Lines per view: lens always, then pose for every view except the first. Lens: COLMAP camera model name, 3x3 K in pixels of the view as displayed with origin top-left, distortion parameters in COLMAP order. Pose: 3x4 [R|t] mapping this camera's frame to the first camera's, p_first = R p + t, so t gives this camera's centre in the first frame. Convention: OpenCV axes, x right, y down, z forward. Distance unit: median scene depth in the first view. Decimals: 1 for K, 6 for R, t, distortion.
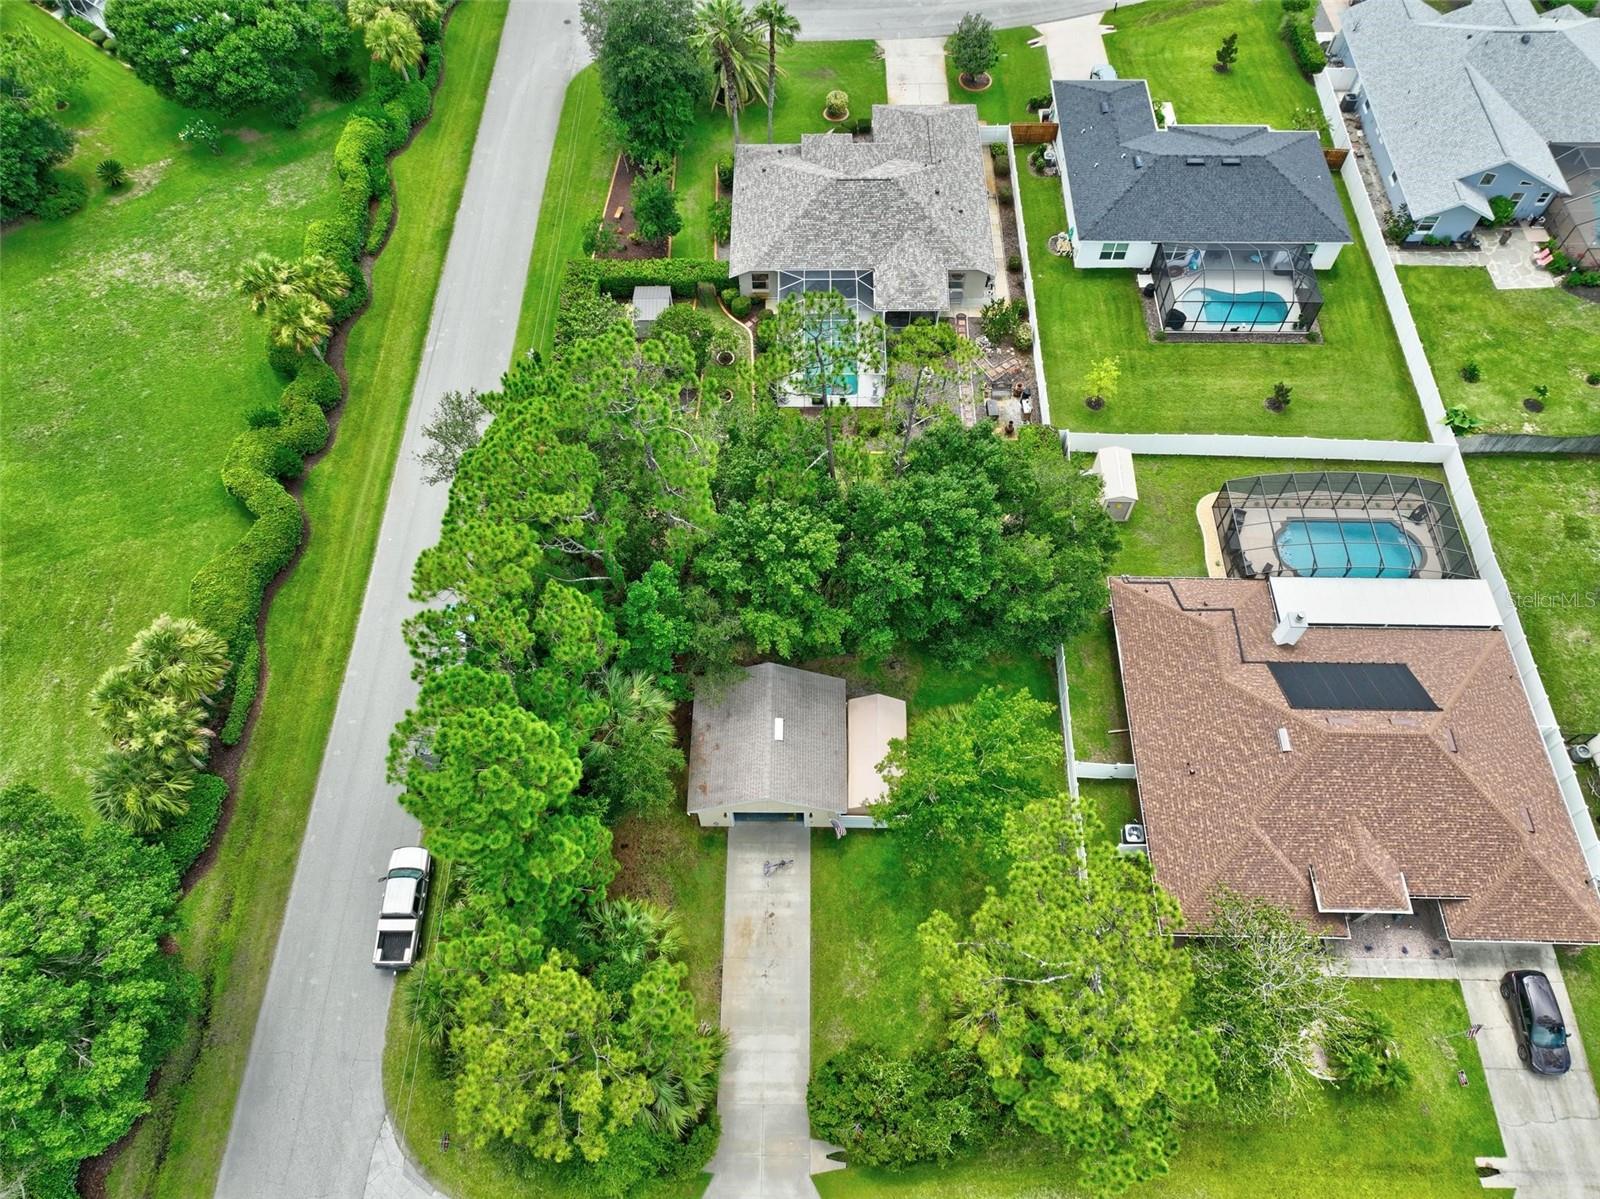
lens RADIAL K [[1123.5, 0, 800.4], [0, 1123.5, 604.9], [0, 0, 1]] dist [0.001105, 0.016169]
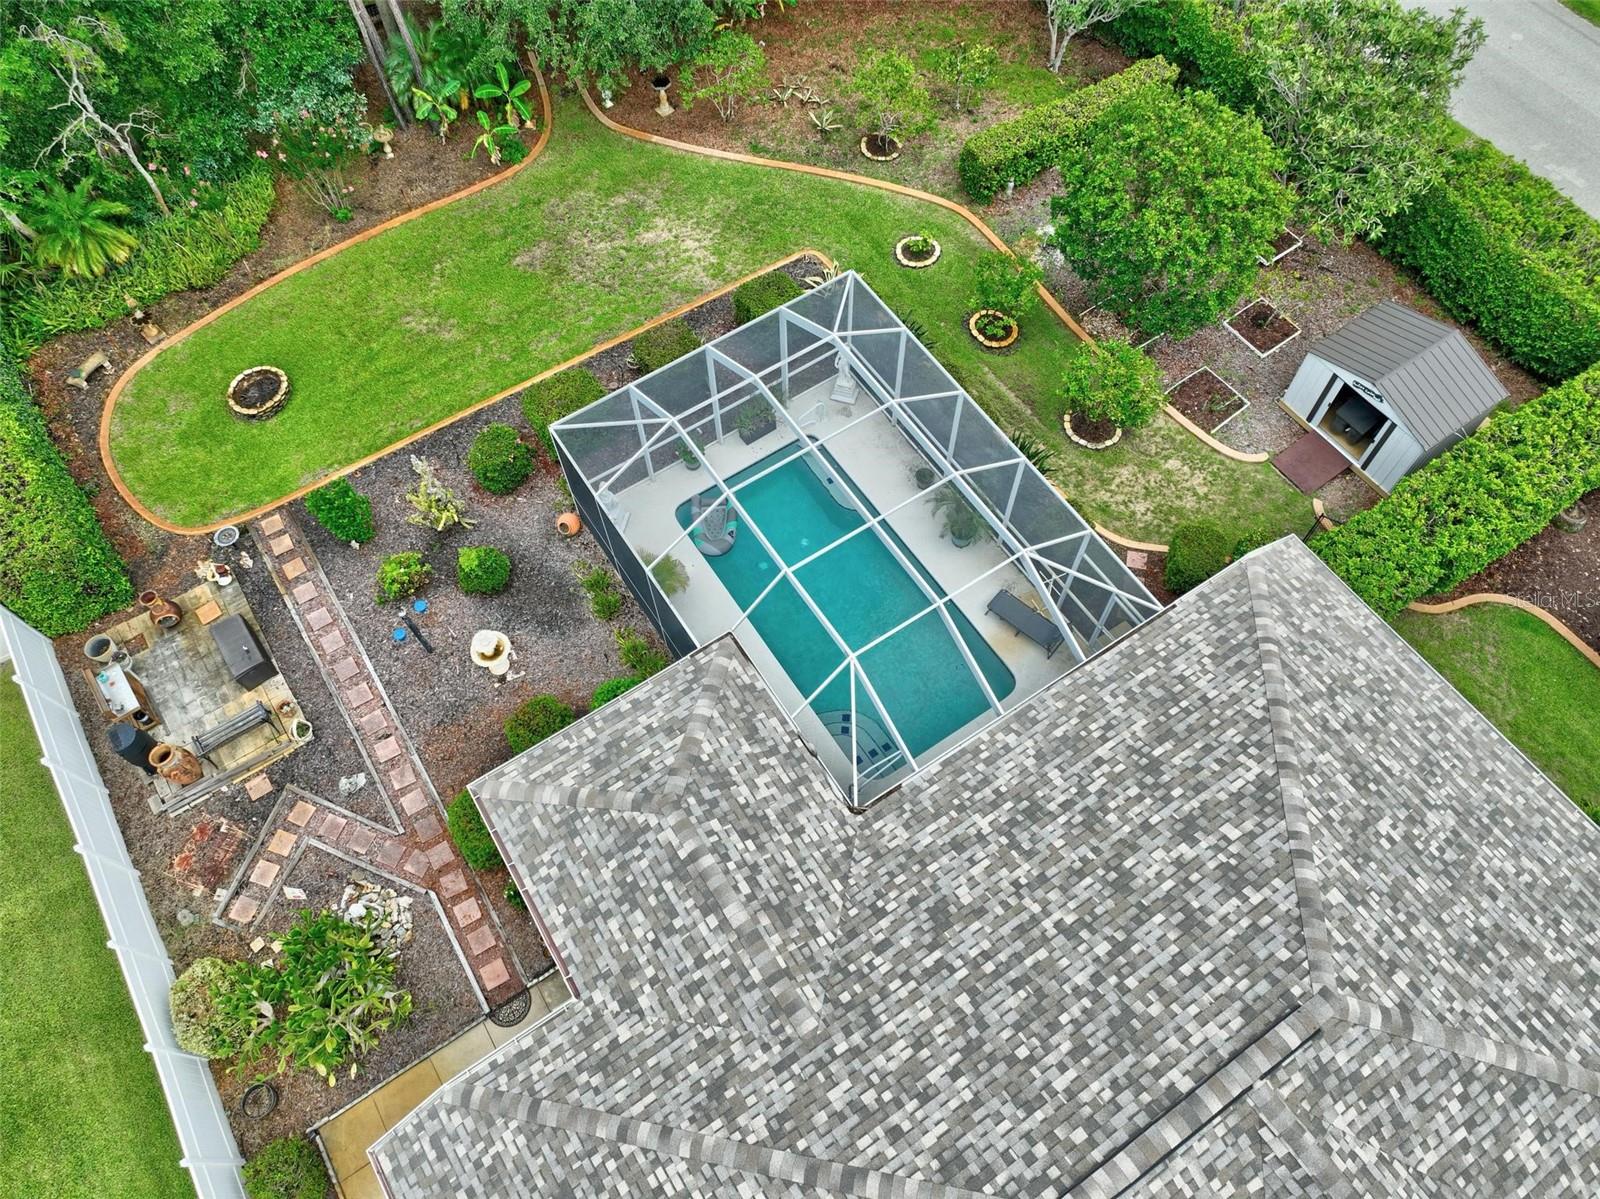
lens RADIAL K [[1132.3, 0, 799.1], [0, 1132.3, 599.1], [0, 0, 1]] dist [0.000764, 0.011735]
pose [[-0.832802, 0.495003, -0.247815, 0.140788], [-0.466709, -0.387097, 0.795197, -0.585665], [0.297697, 0.777900, 0.553397, 1.058877]]
